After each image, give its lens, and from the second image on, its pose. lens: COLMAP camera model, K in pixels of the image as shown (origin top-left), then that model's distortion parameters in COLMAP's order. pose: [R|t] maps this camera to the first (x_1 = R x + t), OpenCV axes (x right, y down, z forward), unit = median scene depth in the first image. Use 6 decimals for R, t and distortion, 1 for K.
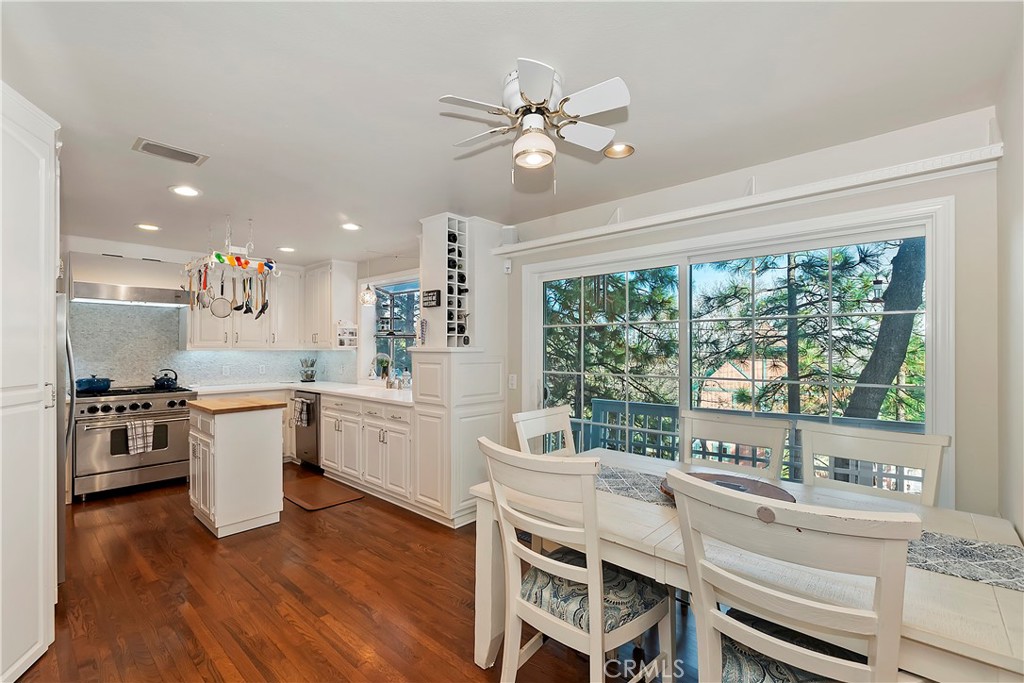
lens RADIAL K [[442.0, 0, 512.0], [0, 442.0, 341.5], [0, 0, 1]] dist [-0.000921, -0.000070]
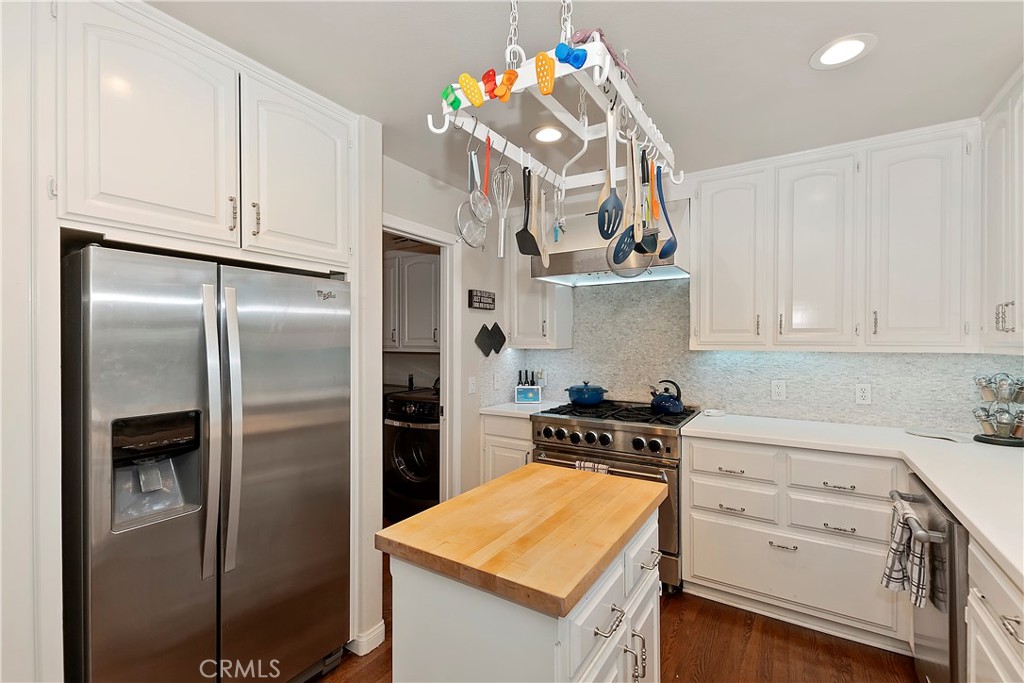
lens RADIAL K [[442.0, 0, 512.0], [0, 442.0, 341.5], [0, 0, 1]] dist [-0.000921, -0.000070]
pose [[0.152925, -0.003261, -0.988232, -0.218434], [0.010618, 0.999942, -0.001657, 0.008180], [0.988181, -0.010240, 0.152951, 0.700683]]
